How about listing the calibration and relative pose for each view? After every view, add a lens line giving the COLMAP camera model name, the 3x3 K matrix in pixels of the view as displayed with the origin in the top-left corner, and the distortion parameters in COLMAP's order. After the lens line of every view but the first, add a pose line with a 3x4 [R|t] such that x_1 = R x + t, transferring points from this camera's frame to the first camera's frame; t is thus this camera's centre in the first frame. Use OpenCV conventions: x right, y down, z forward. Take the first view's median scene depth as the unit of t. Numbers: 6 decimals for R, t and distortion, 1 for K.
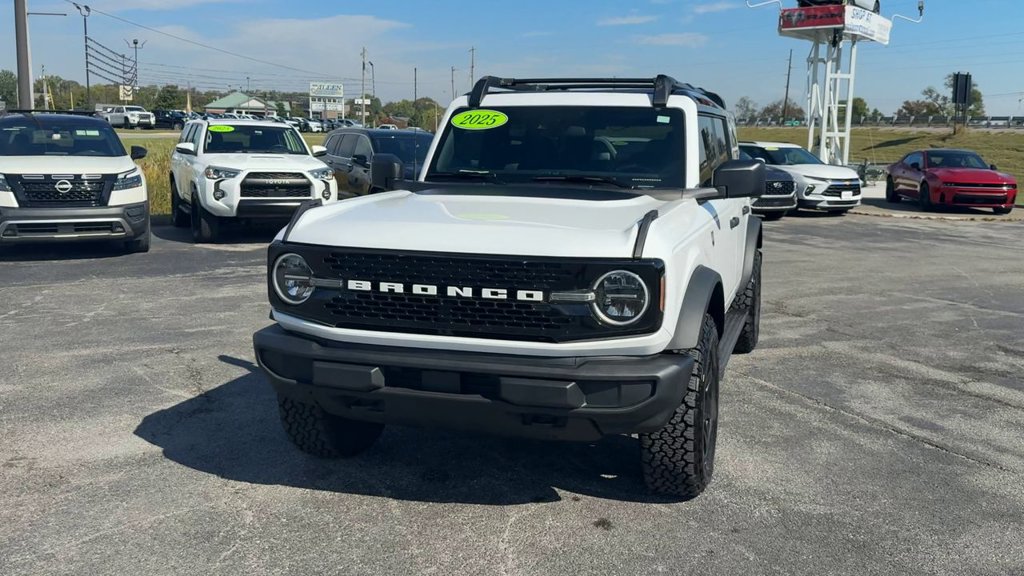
lens RADIAL K [[923.7, 0, 570.9], [0, 923.7, 251.7], [0, 0, 1]] dist [0.143415, -0.297748]
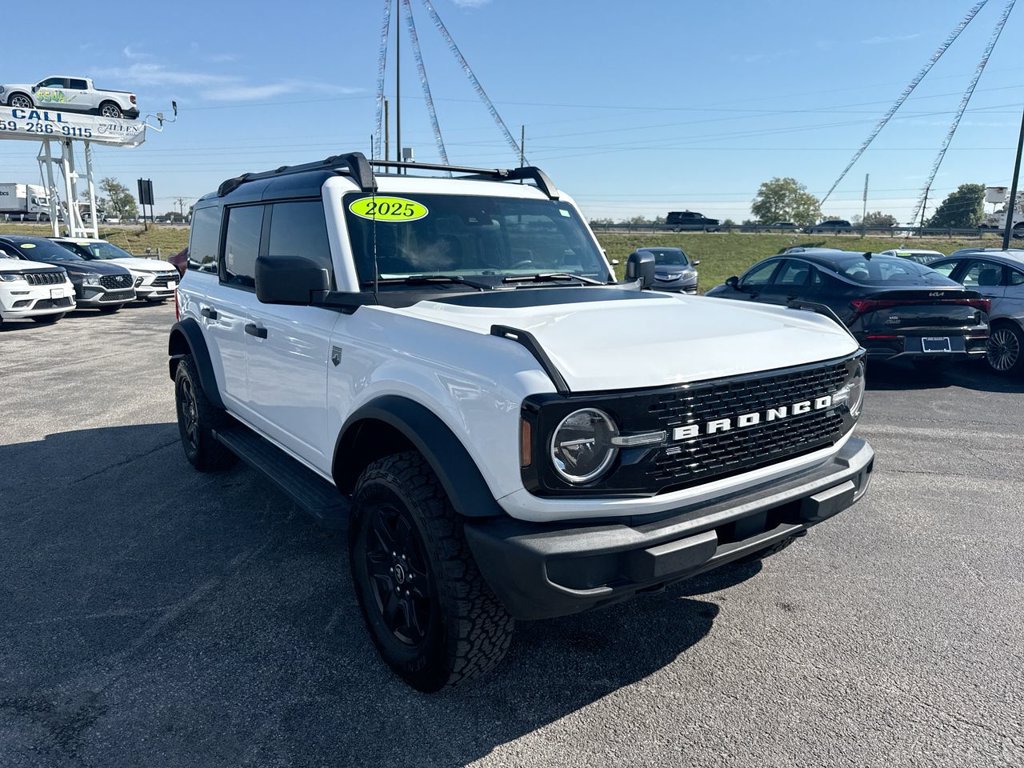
lens RADIAL K [[717.7, 0, 512.0], [0, 717.7, 384.0], [0, 0, 1]] dist [0.088500, -0.133336]
pose [[0.625125, -0.163392, 0.763231, -0.528451], [0.099358, 0.986547, 0.129819, -0.064199], [-0.774175, -0.005320, 0.632949, 0.522556]]
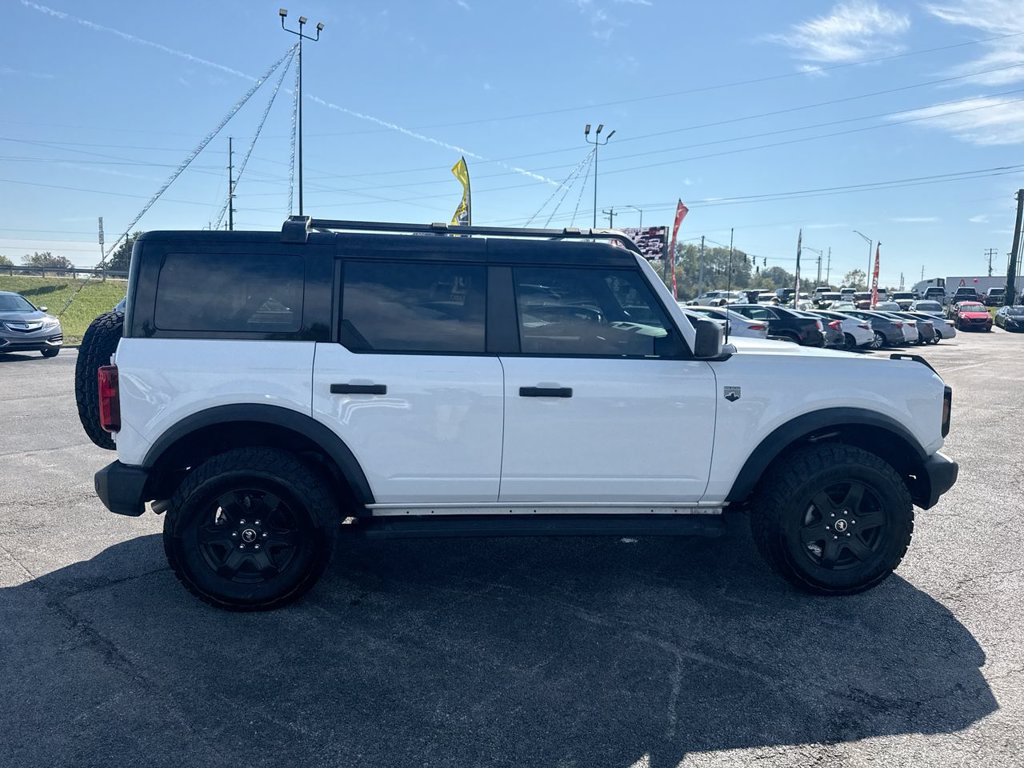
lens RADIAL K [[717.7, 0, 512.0], [0, 717.7, 384.0], [0, 0, 1]] dist [0.088500, -0.133336]
pose [[-0.348073, -0.138379, 0.927198, -0.762585], [0.089159, 0.979676, 0.179682, -0.180387], [-0.933218, 0.145210, -0.328661, 1.395756]]
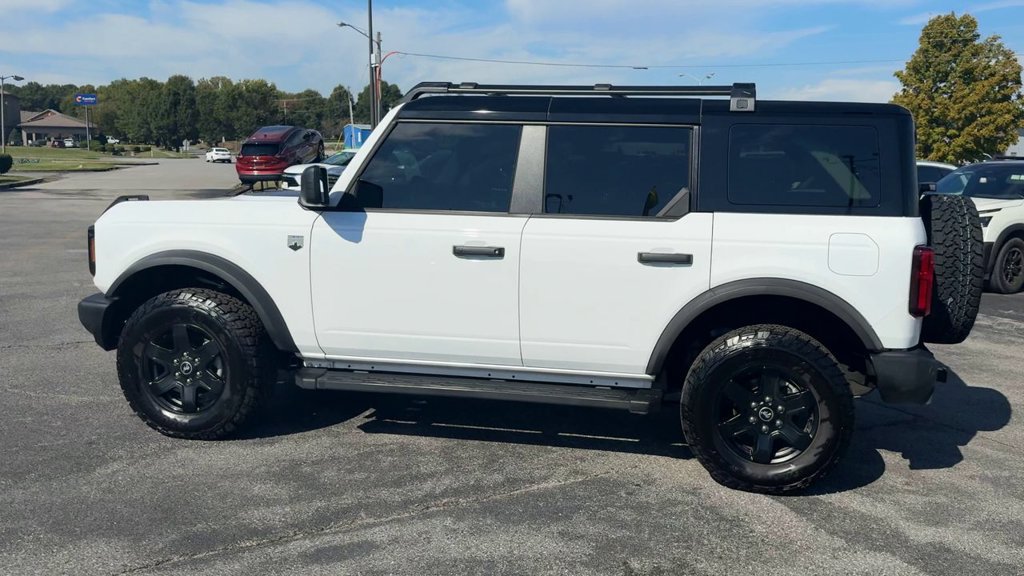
lens RADIAL K [[862.5, 0, 612.6], [0, 862.5, 290.9], [0, 0, 1]] dist [0.112182, -0.202760]
pose [[0.099912, 0.128598, -0.986651, 0.999898], [-0.148936, 0.982374, 0.112959, -0.107266], [0.983786, 0.135662, 0.117304, 1.092272]]
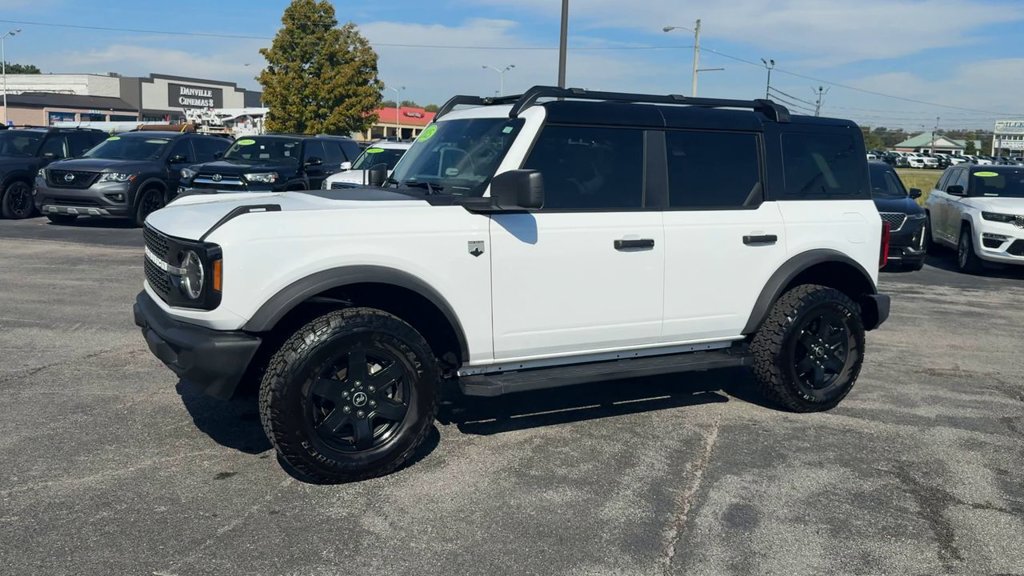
lens RADIAL K [[855.8, 0, 529.5], [0, 855.8, 264.2], [0, 0, 1]] dist [0.122933, -0.216410]
pose [[0.702764, 0.093653, -0.705232, 0.734911], [-0.107274, 0.993913, 0.025091, -0.023192], [0.703289, 0.058020, 0.708532, 0.353602]]
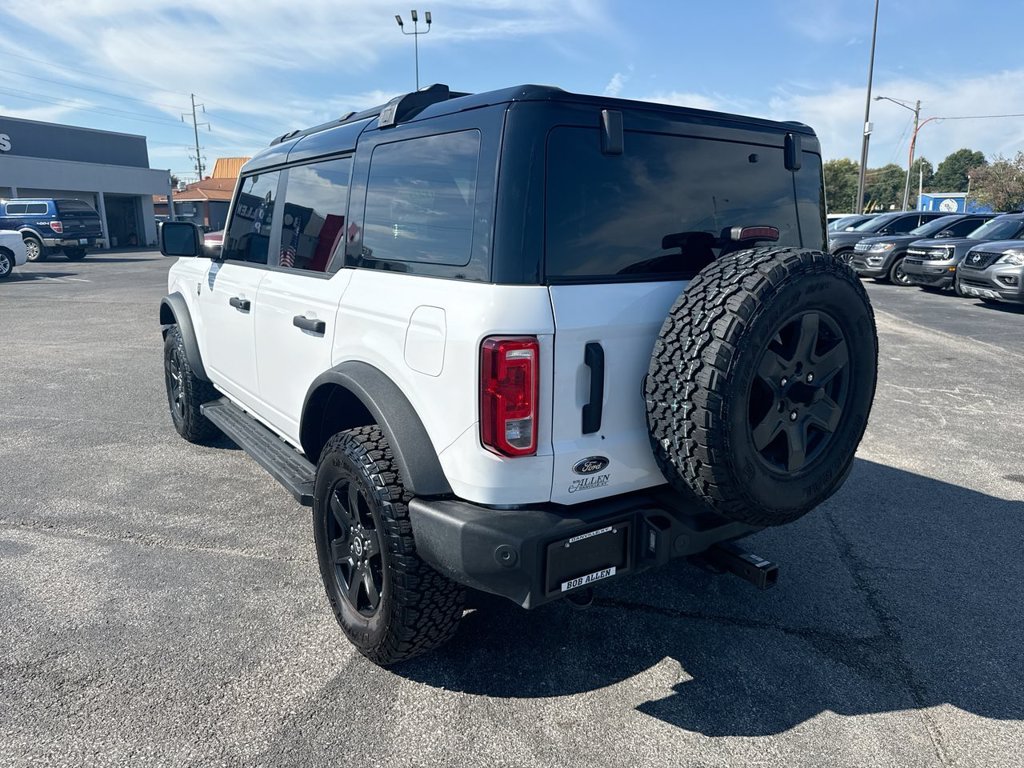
lens RADIAL K [[726.1, 0, 512.0], [0, 726.1, 384.0], [0, 0, 1]] dist [0.052002, -0.089574]
pose [[-0.651194, 0.143409, -0.745238, 0.536216], [-0.109636, 0.953905, 0.279365, -0.179319], [0.750950, 0.263626, -0.605455, 1.675710]]
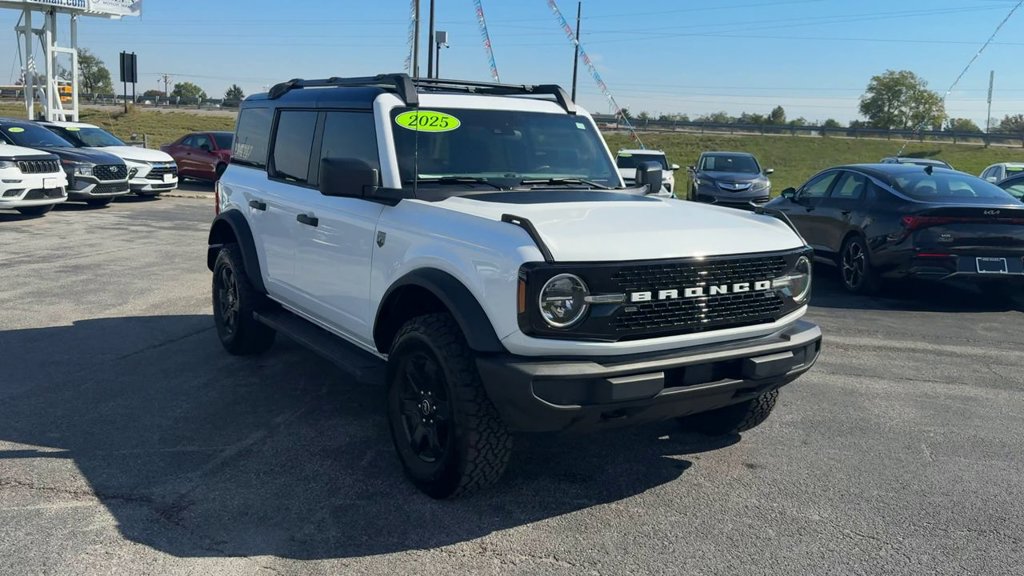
lens RADIAL K [[895.2, 0, 539.5], [0, 895.2, 242.3], [0, 0, 1]] dist [0.140265, -0.257090]
pose [[0.645935, -0.082300, 0.758944, -0.734084], [0.068155, 0.996419, 0.050045, -0.056343], [-0.760344, 0.019399, 0.649230, 0.312621]]
